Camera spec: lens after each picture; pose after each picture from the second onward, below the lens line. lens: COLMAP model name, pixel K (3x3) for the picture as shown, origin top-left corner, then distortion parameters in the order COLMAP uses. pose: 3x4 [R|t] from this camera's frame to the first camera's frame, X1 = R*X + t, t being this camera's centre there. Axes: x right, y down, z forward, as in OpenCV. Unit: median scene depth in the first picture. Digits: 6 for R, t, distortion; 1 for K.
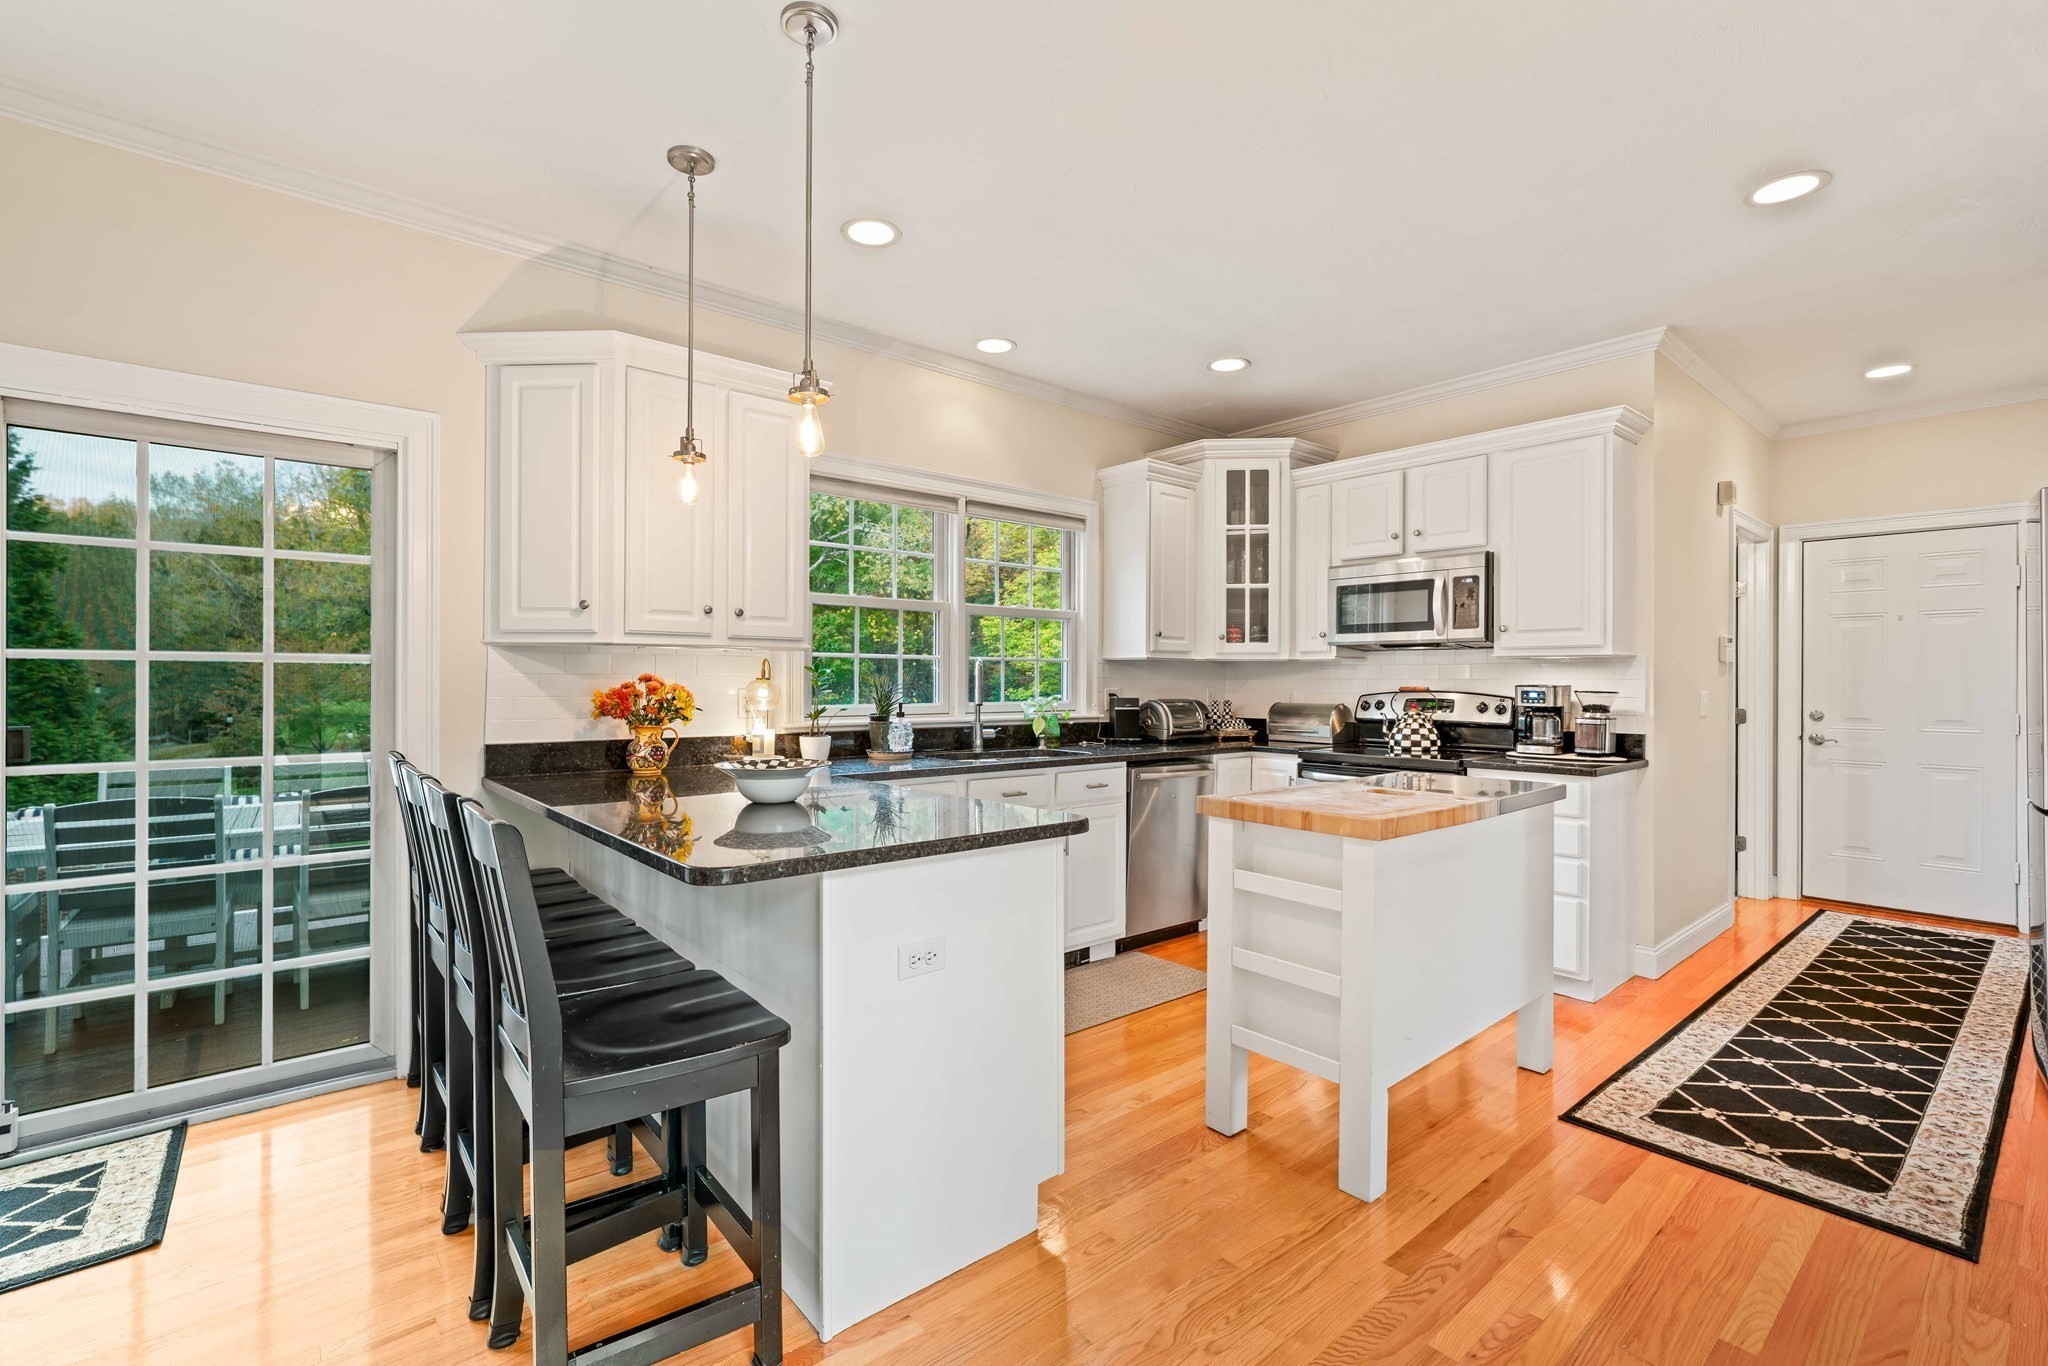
lens RADIAL K [[896.5, 0, 1017.9], [0, 896.5, 678.9], [0, 0, 1]] dist [-0.012817, 0.000068]
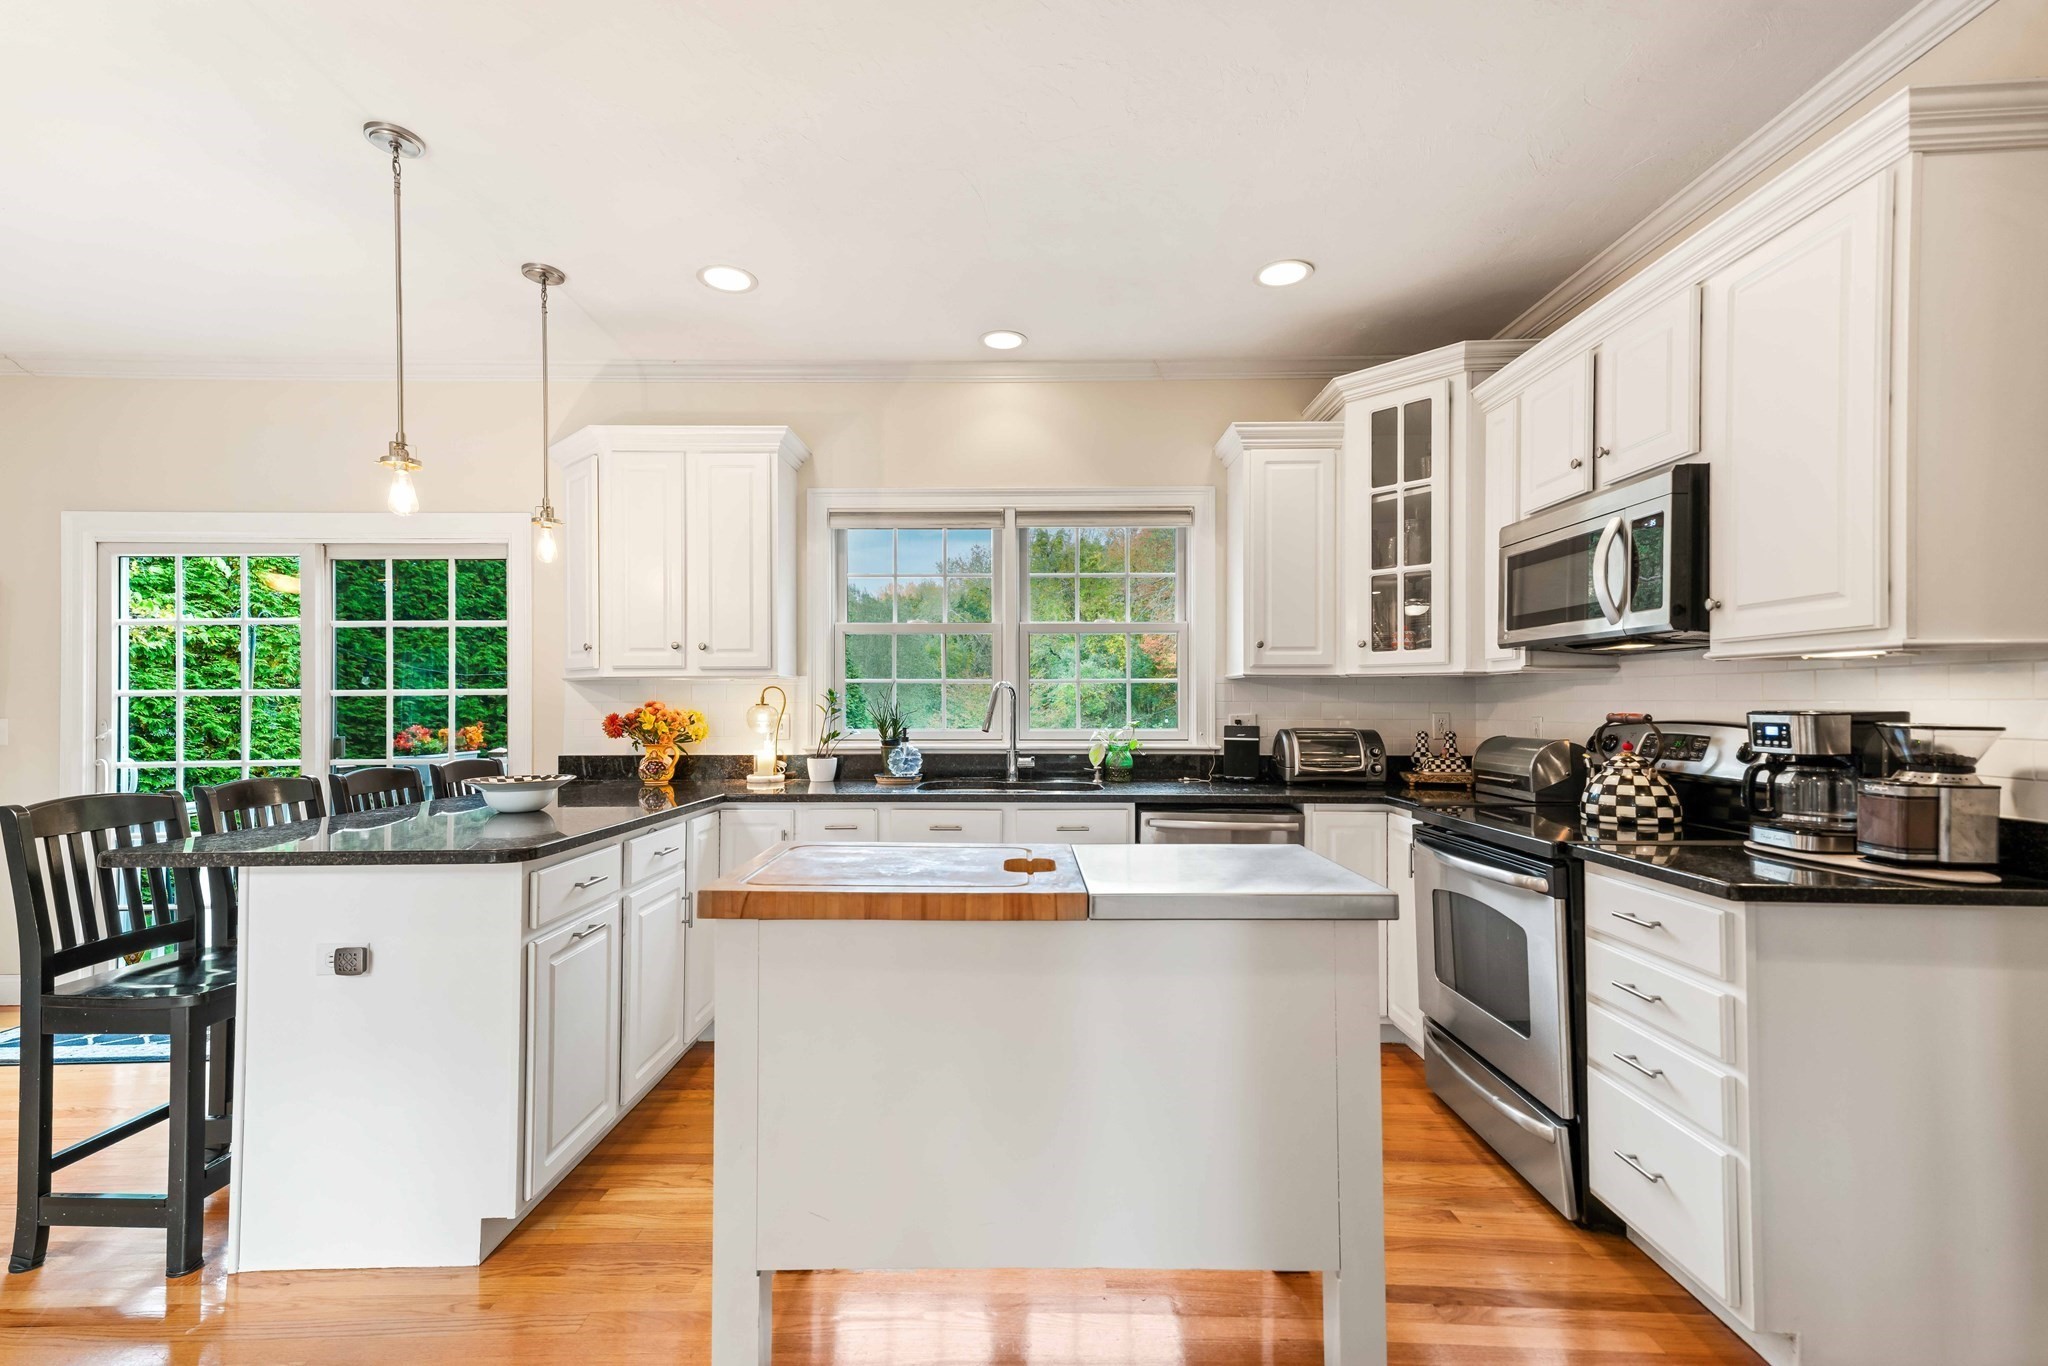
lens RADIAL K [[887.4, 0, 1019.9], [0, 887.4, 695.0], [0, 0, 1]] dist [0.040356, 0.000029]
pose [[0.755472, -0.010119, -0.655103, 0.552424], [0.005055, 0.999941, -0.009616, 0.000261], [0.655162, 0.003953, 0.755478, 0.303861]]
